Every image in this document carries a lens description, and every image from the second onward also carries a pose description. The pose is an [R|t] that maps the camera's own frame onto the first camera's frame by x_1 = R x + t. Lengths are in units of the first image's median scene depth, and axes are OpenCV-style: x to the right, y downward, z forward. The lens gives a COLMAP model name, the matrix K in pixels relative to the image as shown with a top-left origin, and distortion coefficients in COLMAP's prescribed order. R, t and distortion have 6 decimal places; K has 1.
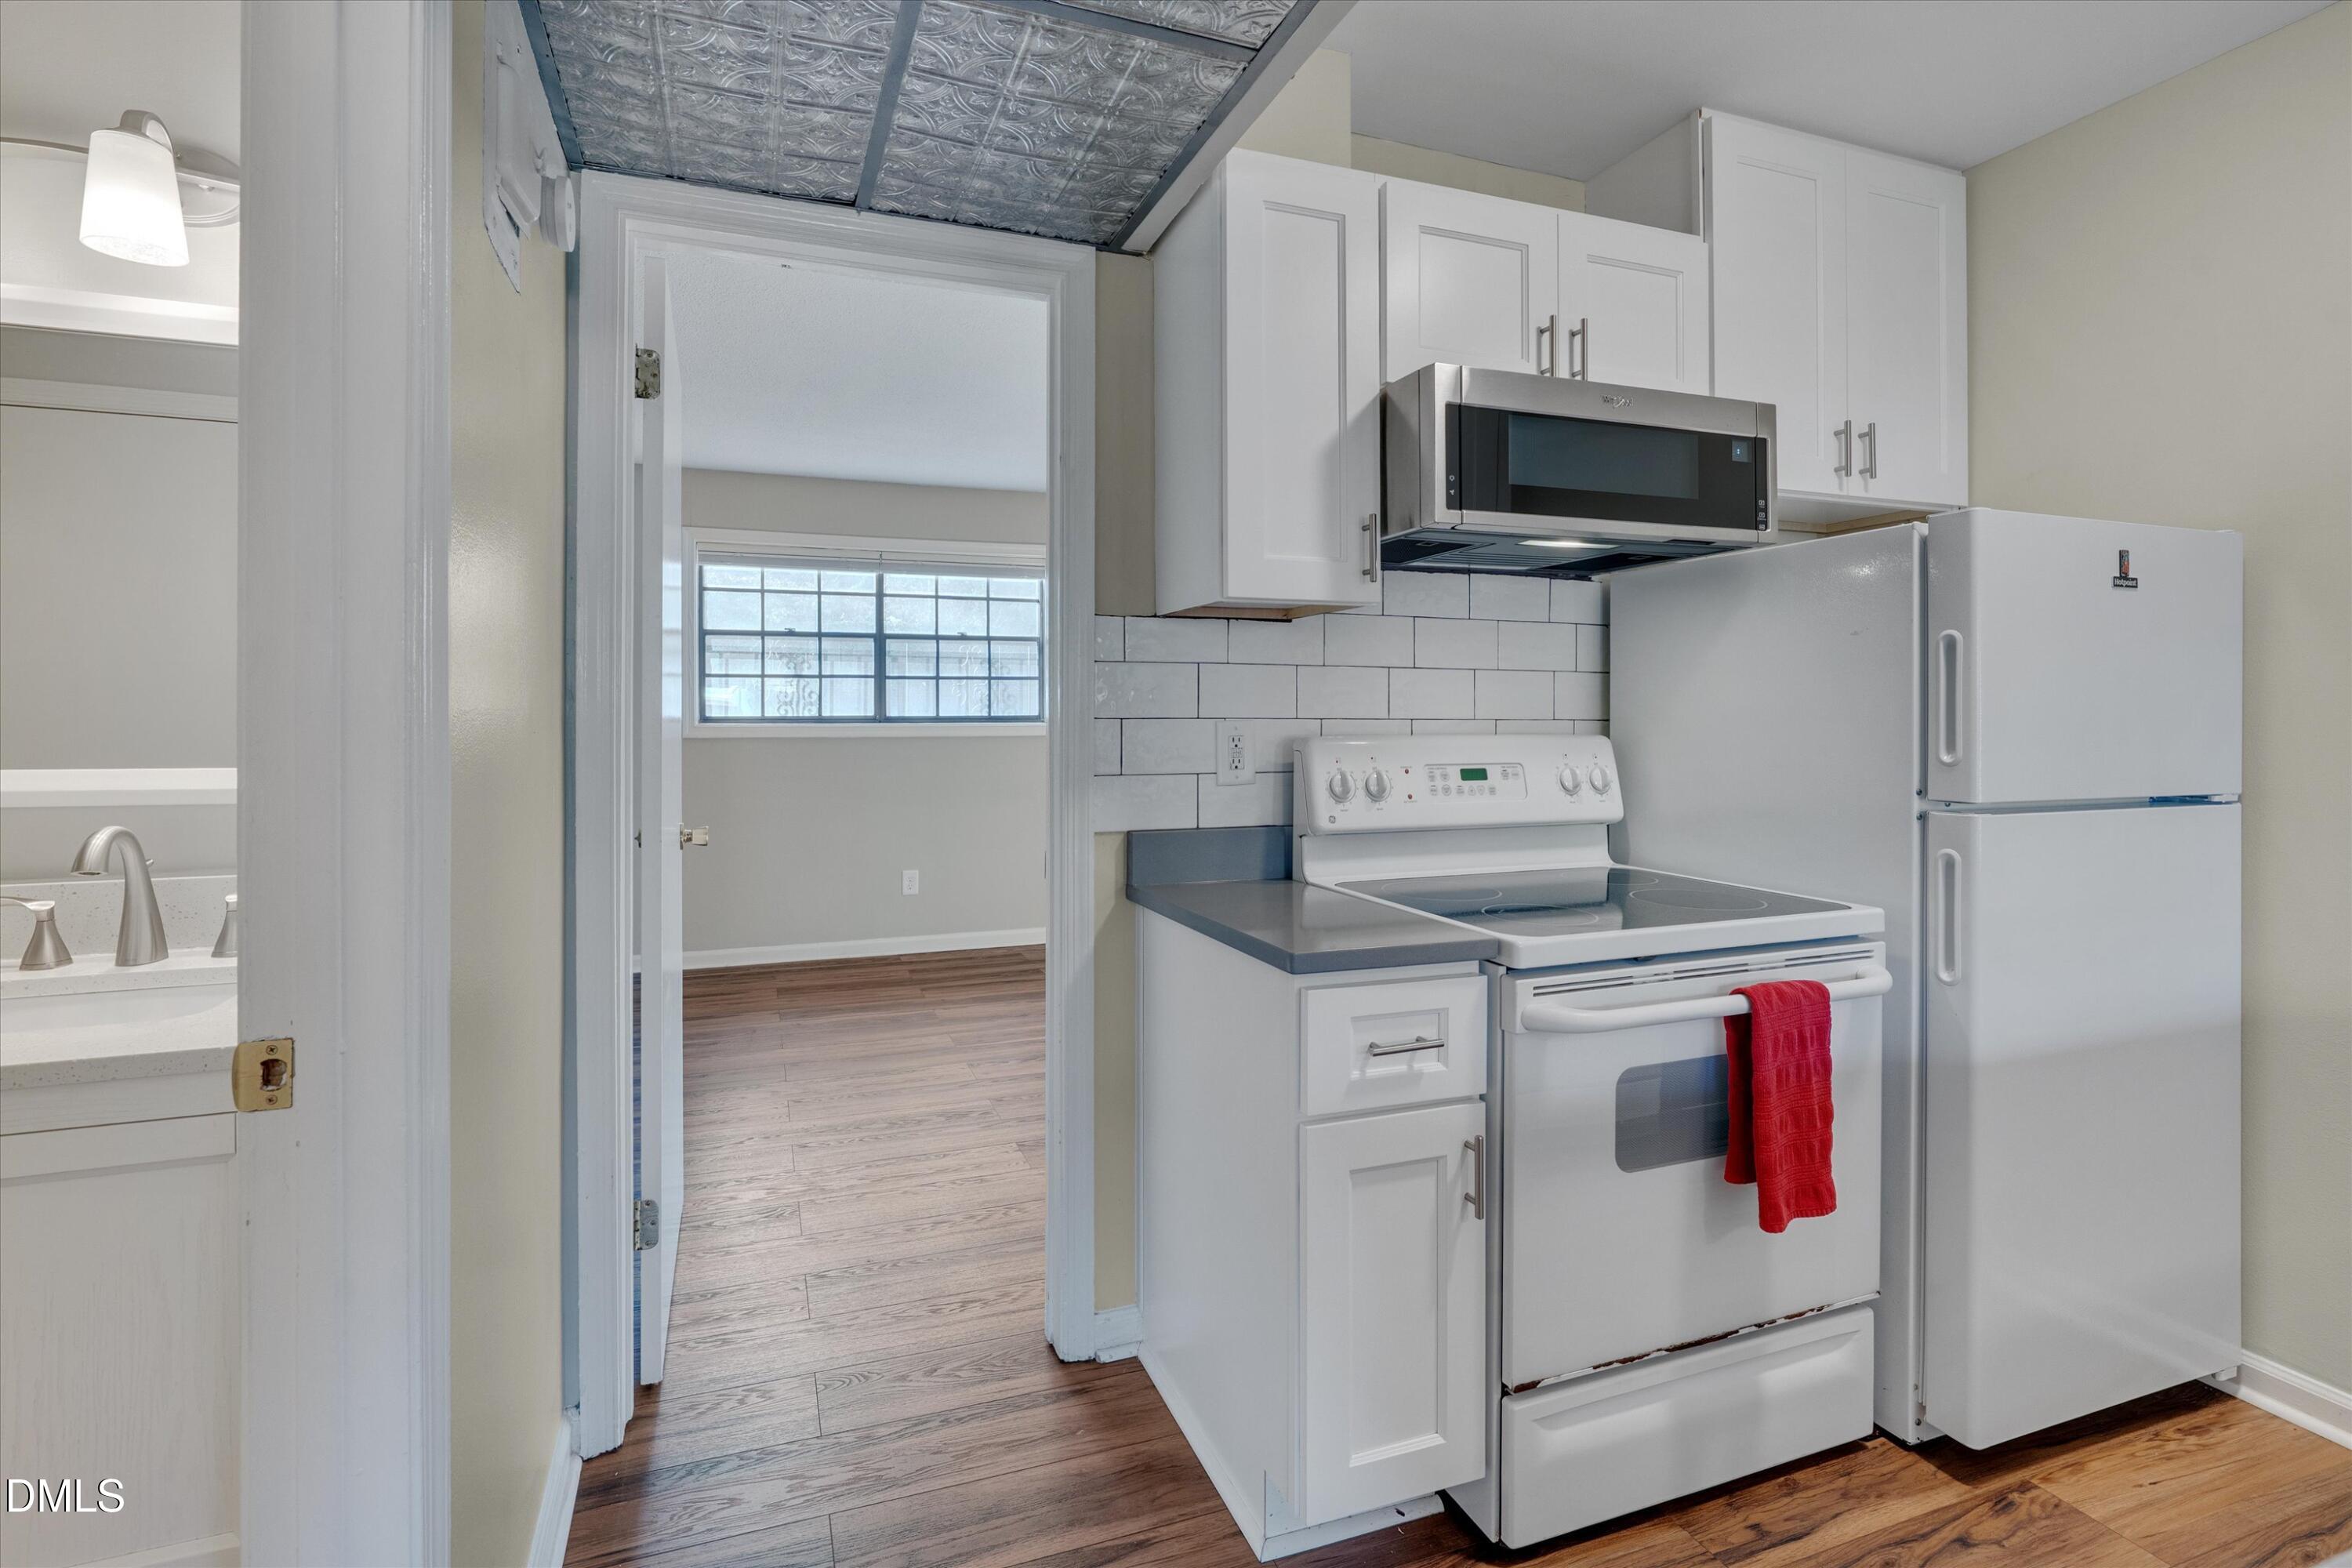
lens RADIAL K [[1047.4, 0, 1105.4], [0, 1047.4, 723.9], [0, 0, 1]] dist [-0.006198, 0.003954]
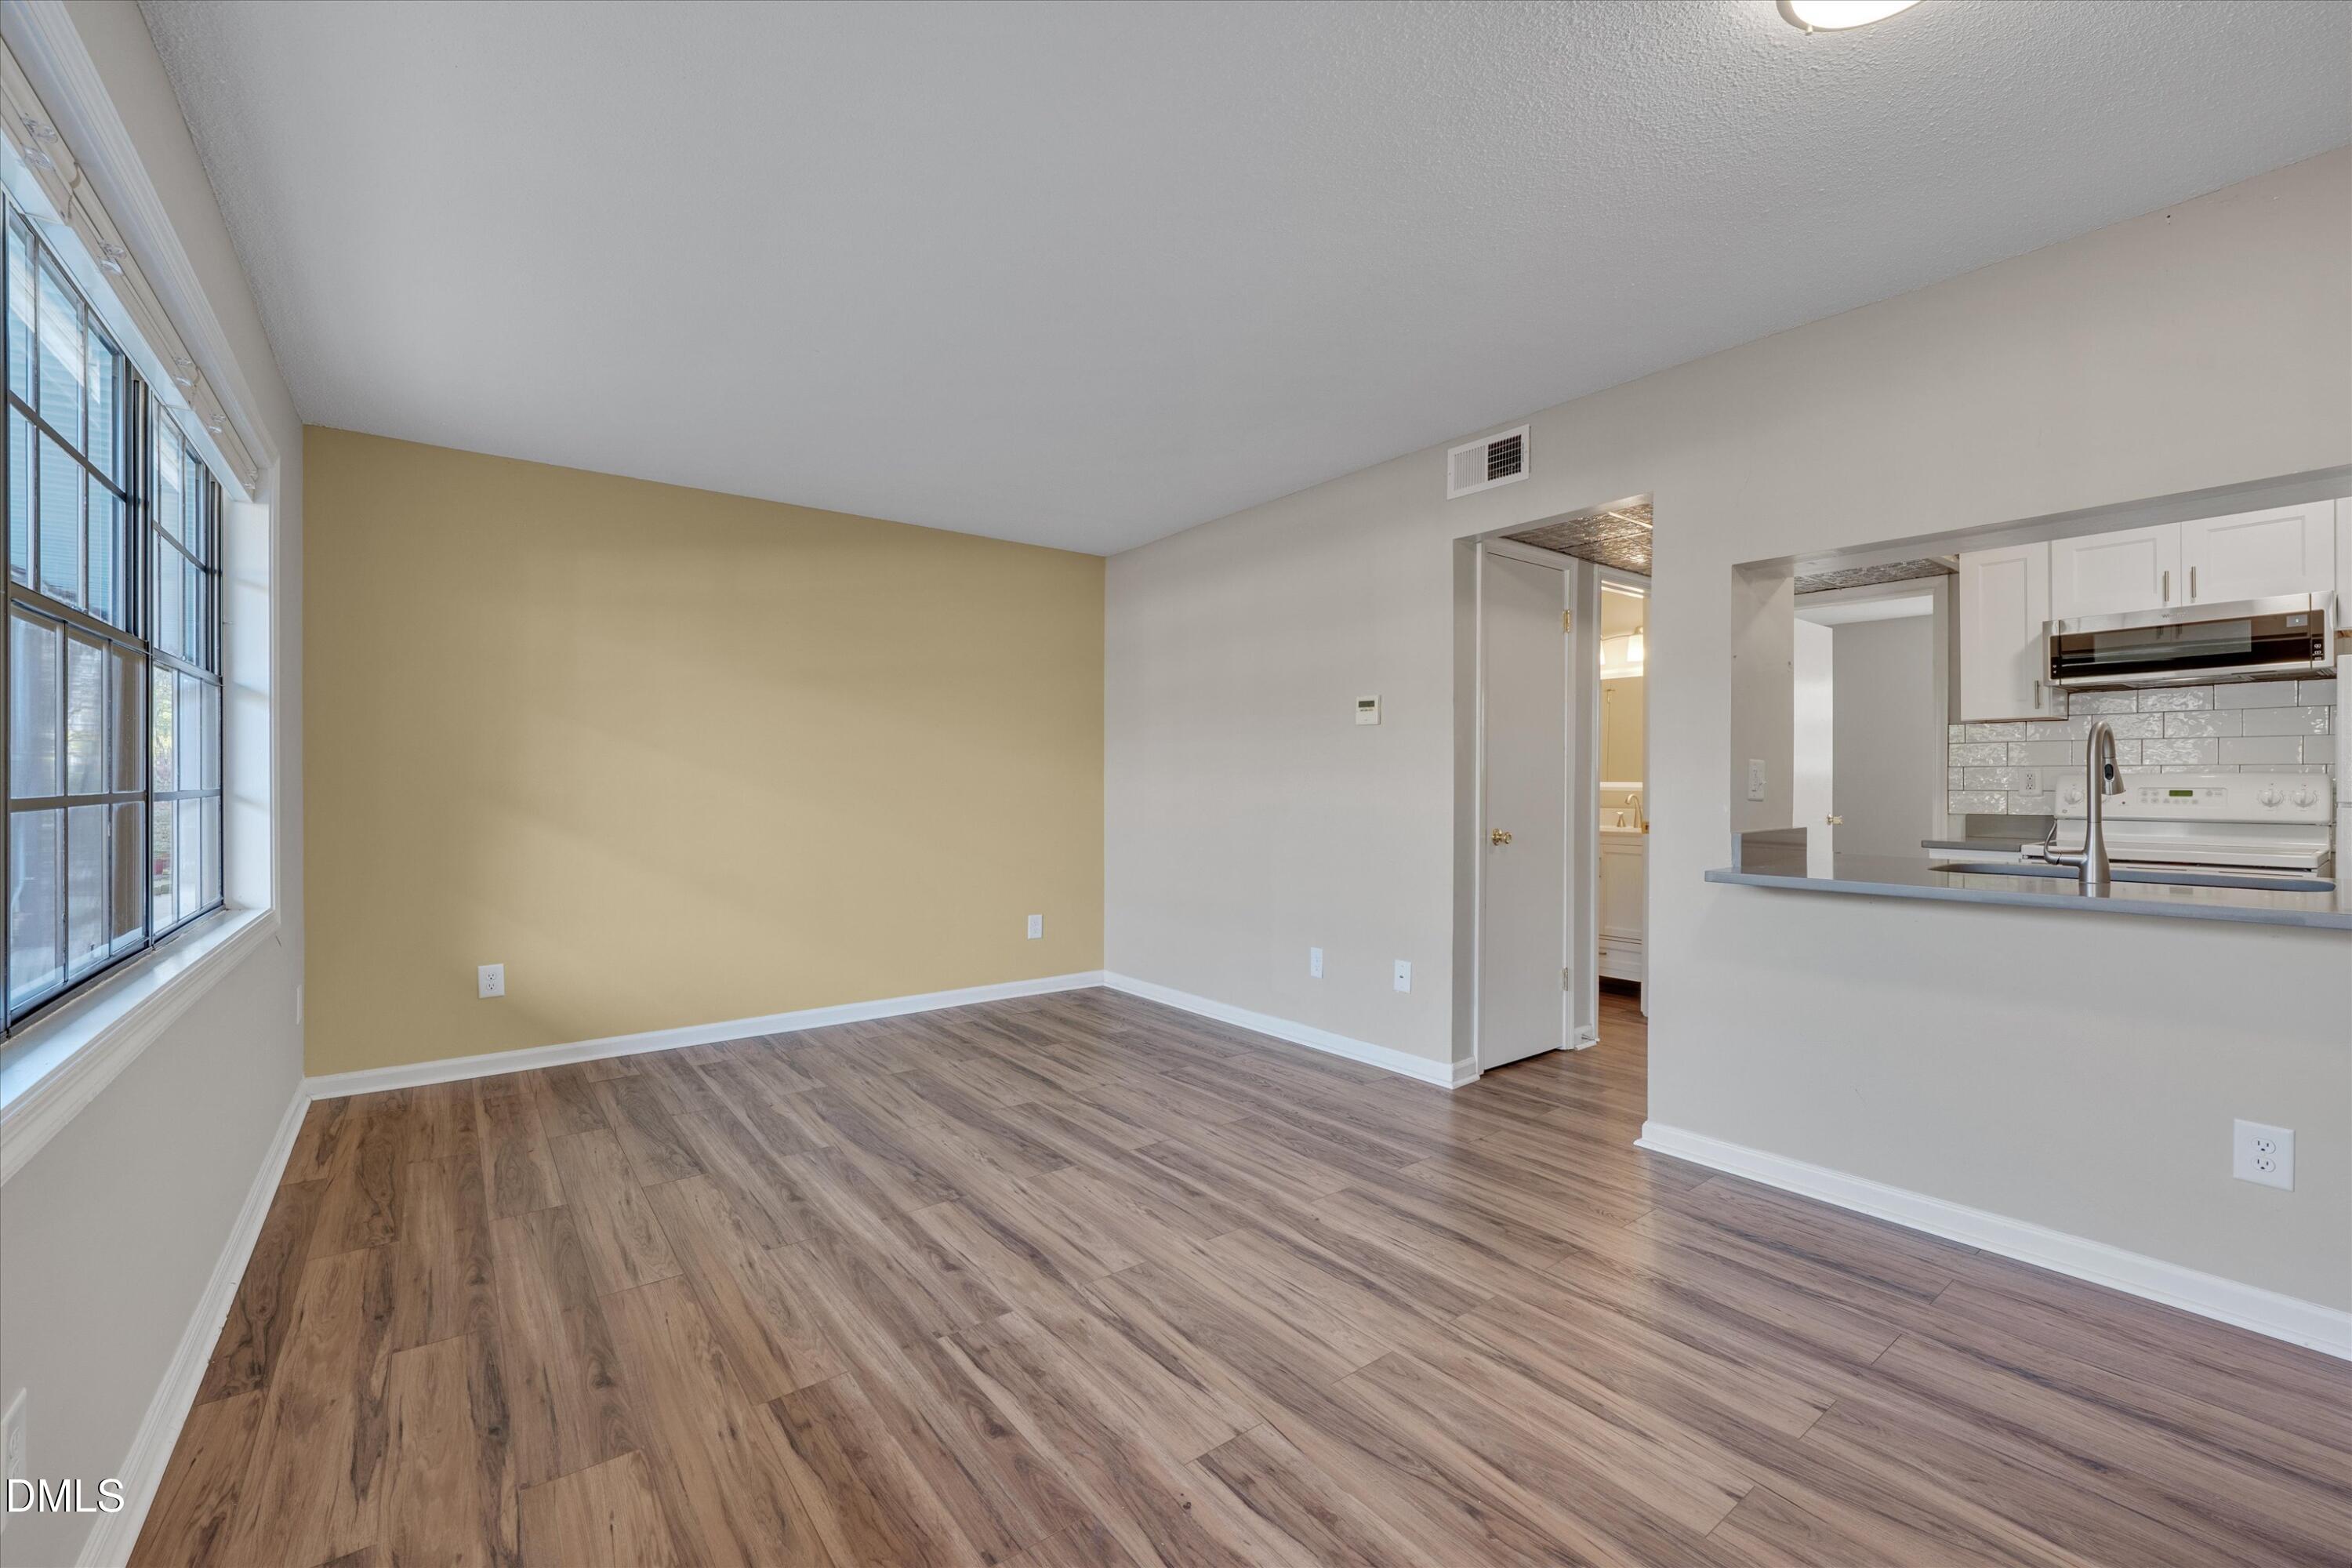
lens RADIAL K [[970.0, 0, 1185.5], [0, 970.0, 783.6], [0, 0, 1]] dist [-0.012091, 0.003818]
pose [[0.326412, 0.002669, -0.945224, 1.570848], [-0.003790, 0.999992, 0.001515, 0.038307], [0.945220, 0.003088, 0.326419, -1.448187]]
